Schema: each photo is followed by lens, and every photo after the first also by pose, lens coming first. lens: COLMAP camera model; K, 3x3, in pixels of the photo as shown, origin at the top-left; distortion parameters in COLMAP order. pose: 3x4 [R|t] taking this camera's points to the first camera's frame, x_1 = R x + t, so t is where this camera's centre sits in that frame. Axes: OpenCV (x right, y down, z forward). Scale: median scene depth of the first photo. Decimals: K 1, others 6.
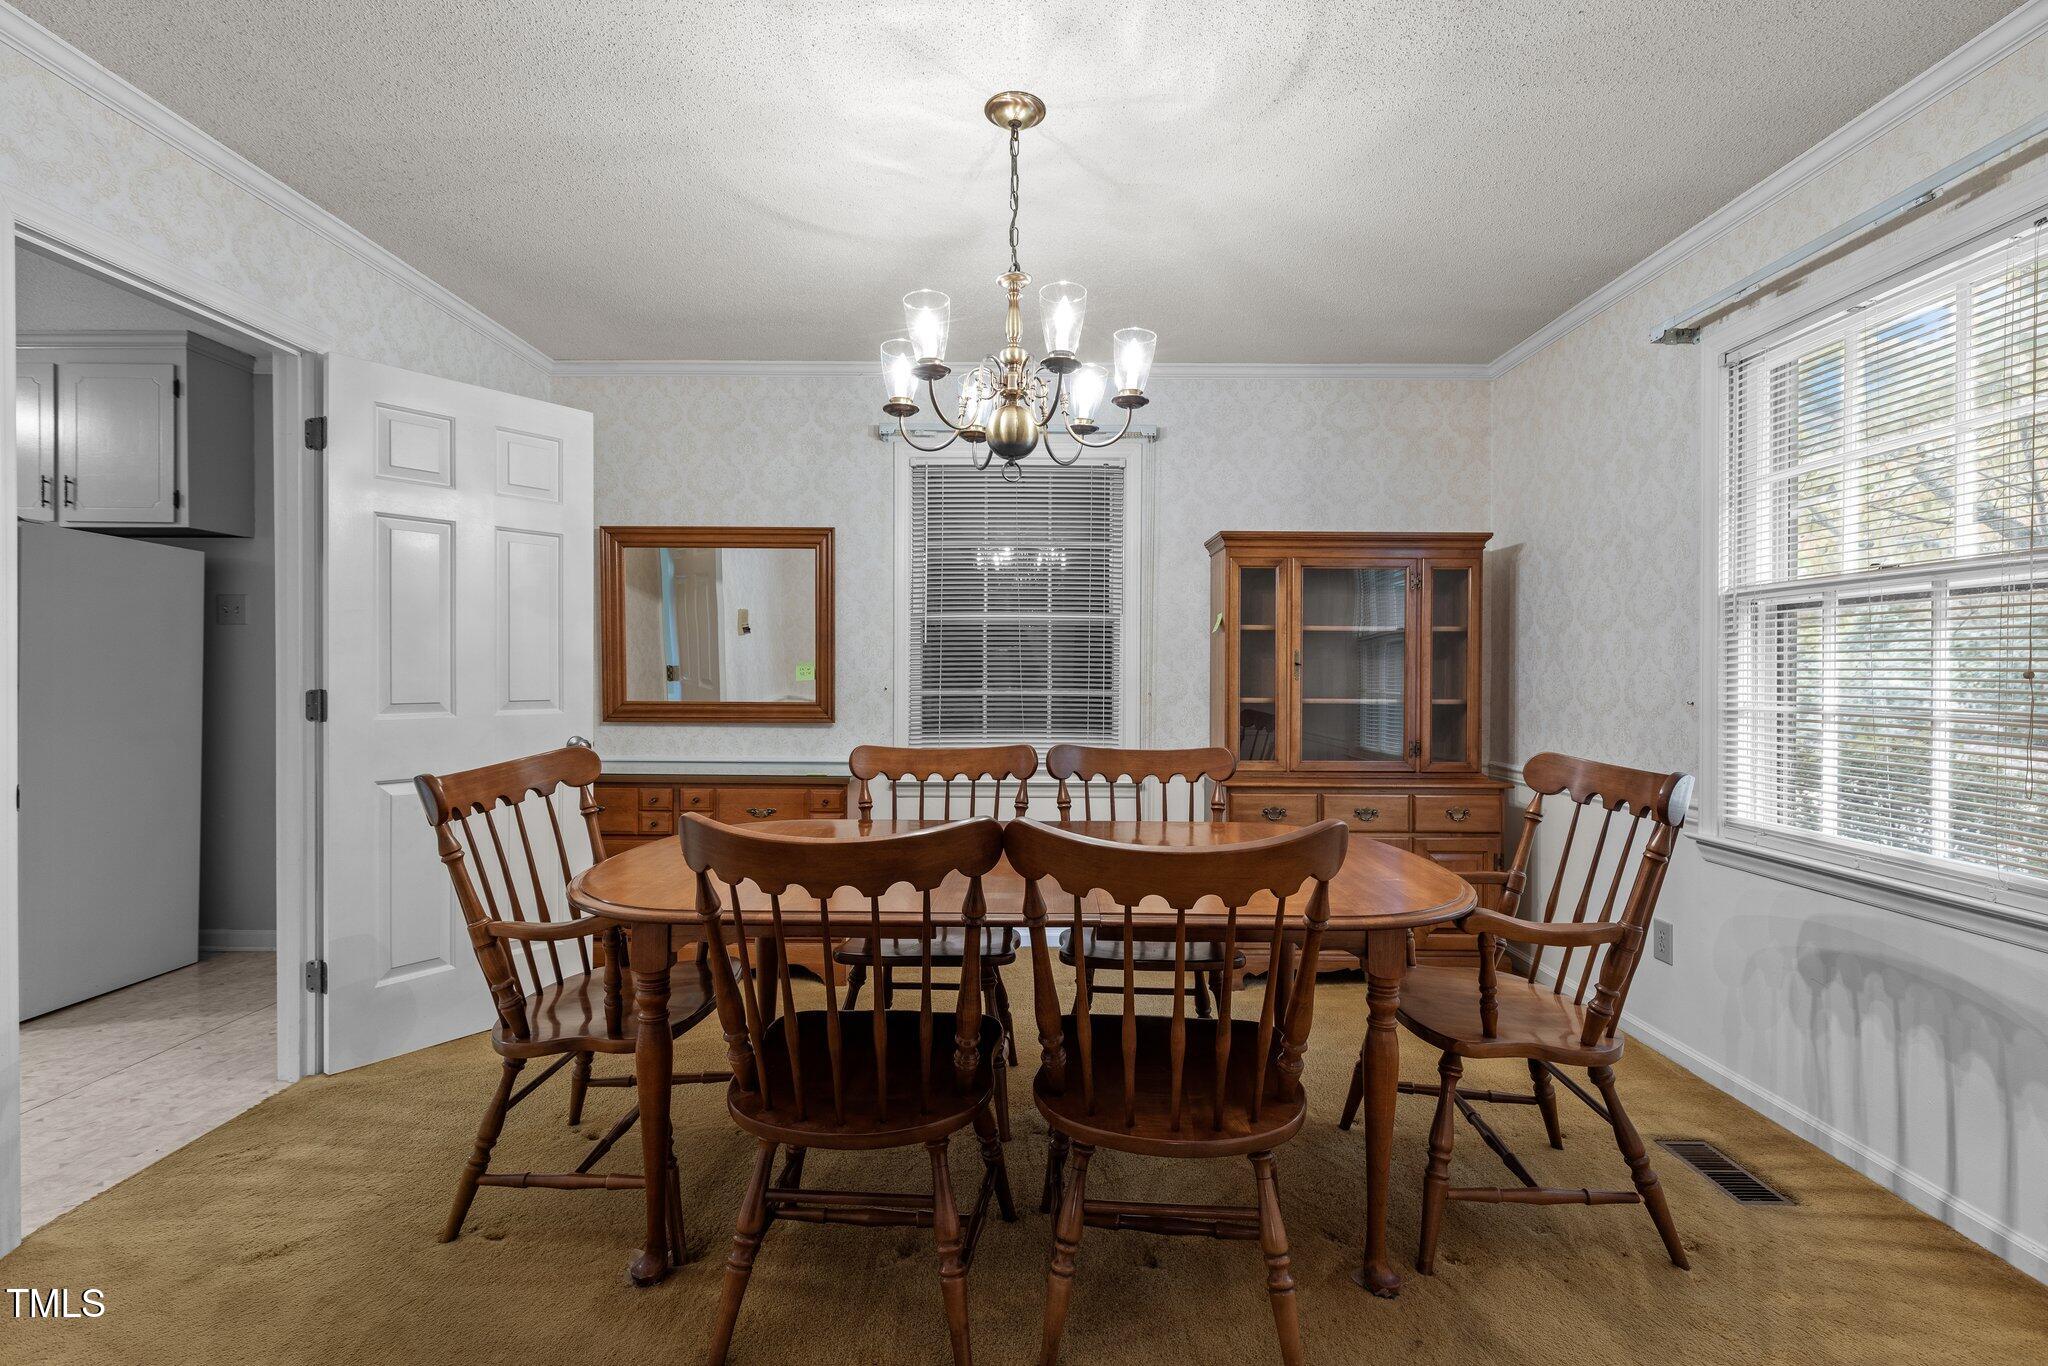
lens RADIAL K [[933.5, 0, 1049.5], [0, 933.5, 677.4], [0, 0, 1]] dist [0.003489, 0.000346]
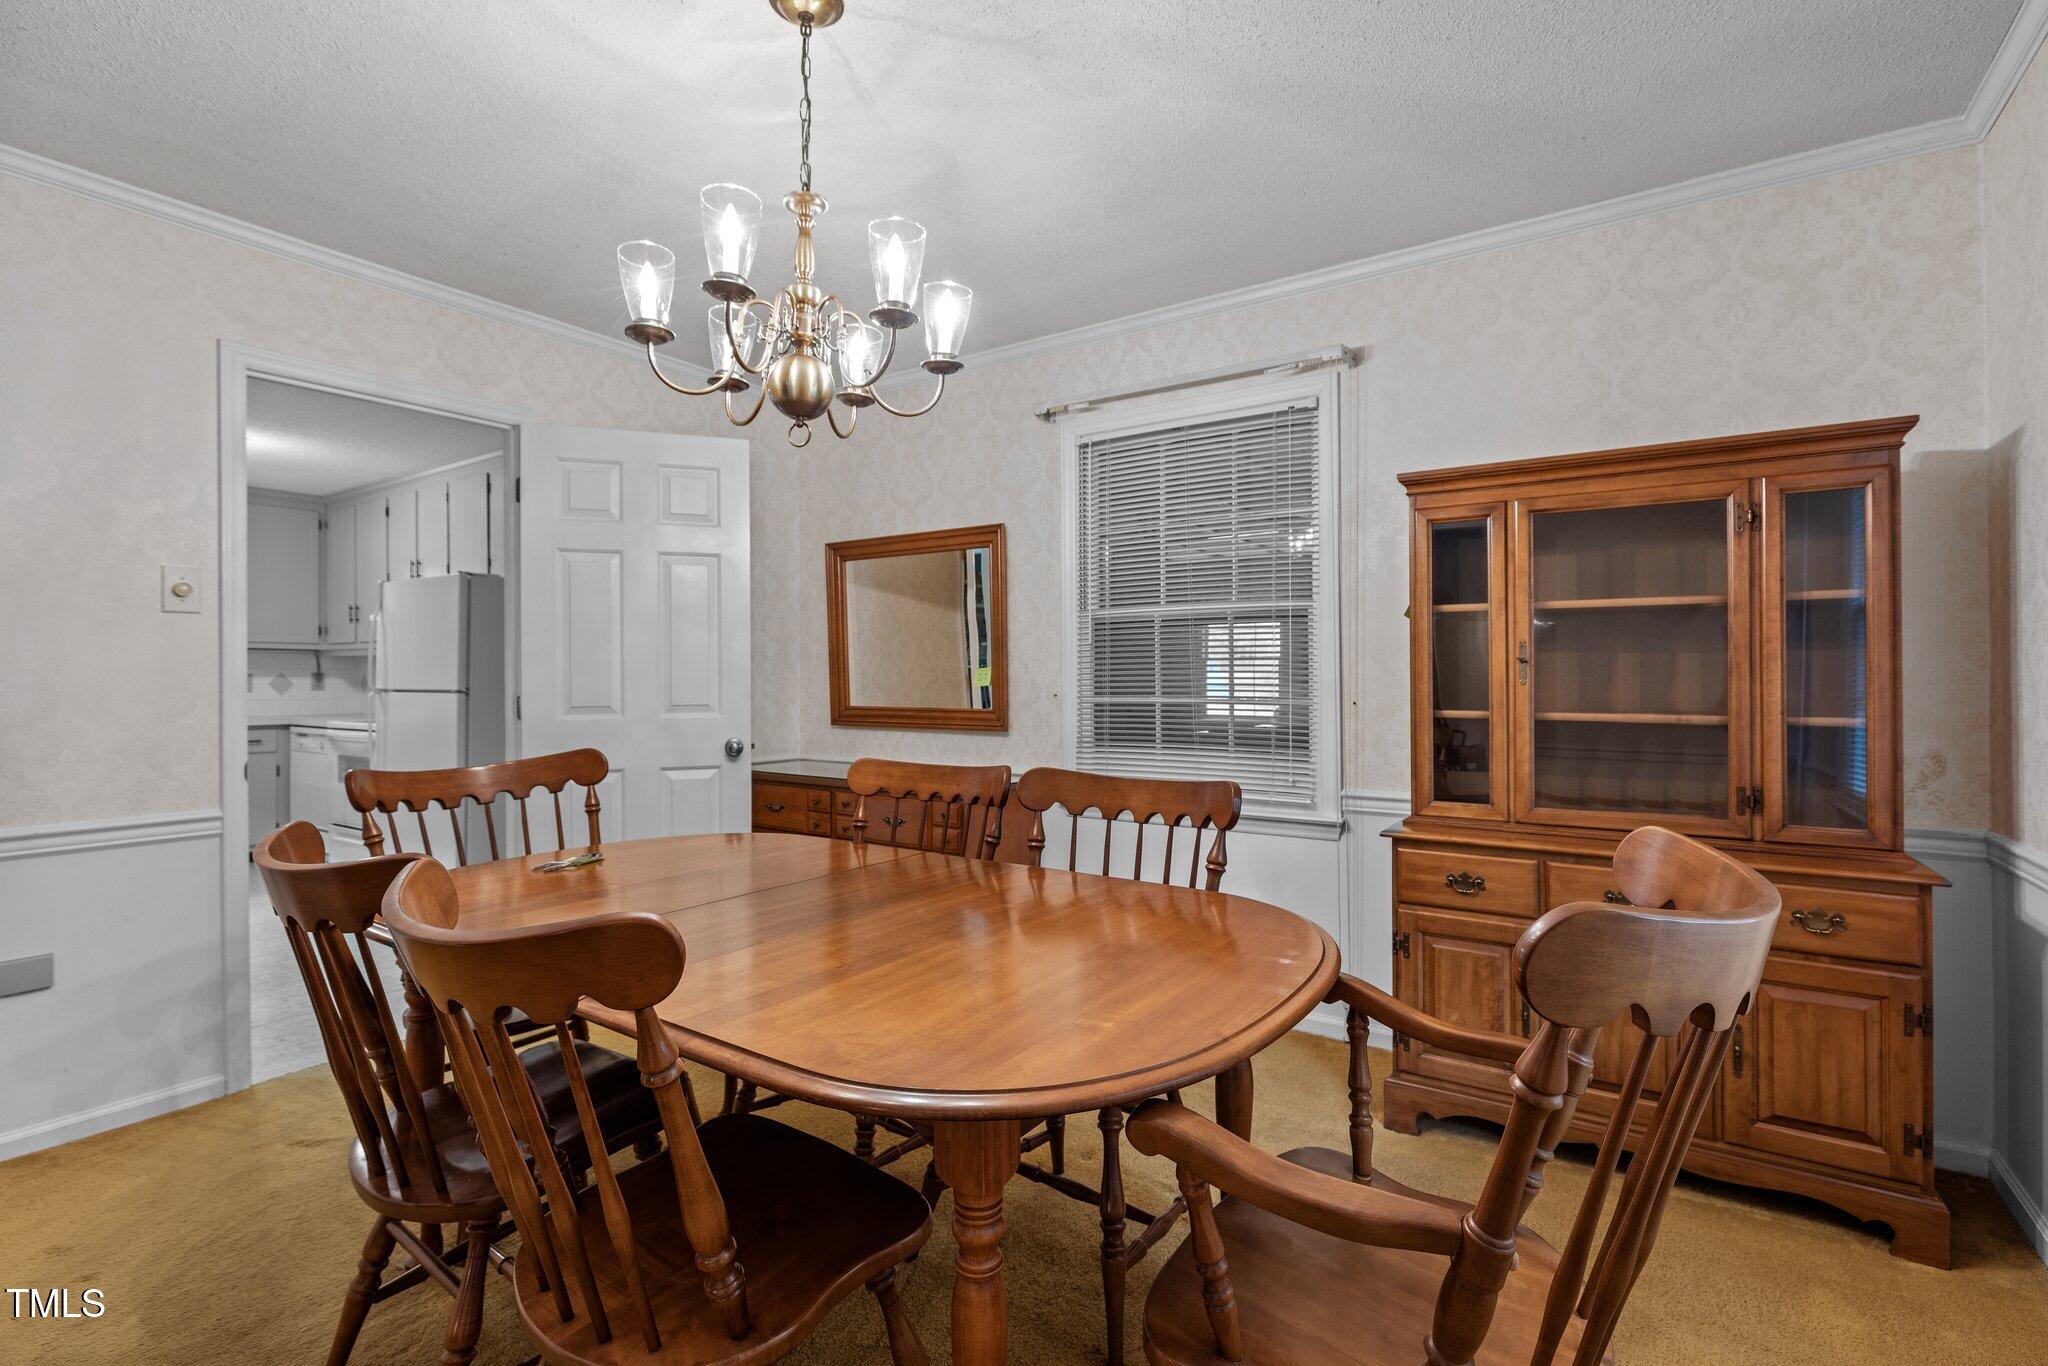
lens RADIAL K [[945.3, 0, 1018.9], [0, 945.3, 675.0], [0, 0, 1]] dist [-0.005579, -0.000214]
pose [[0.827121, -0.008316, -0.561963, 0.344563], [0.004558, 0.999957, -0.008089, -0.000371], [0.562006, 0.004129, 0.827123, 0.246587]]
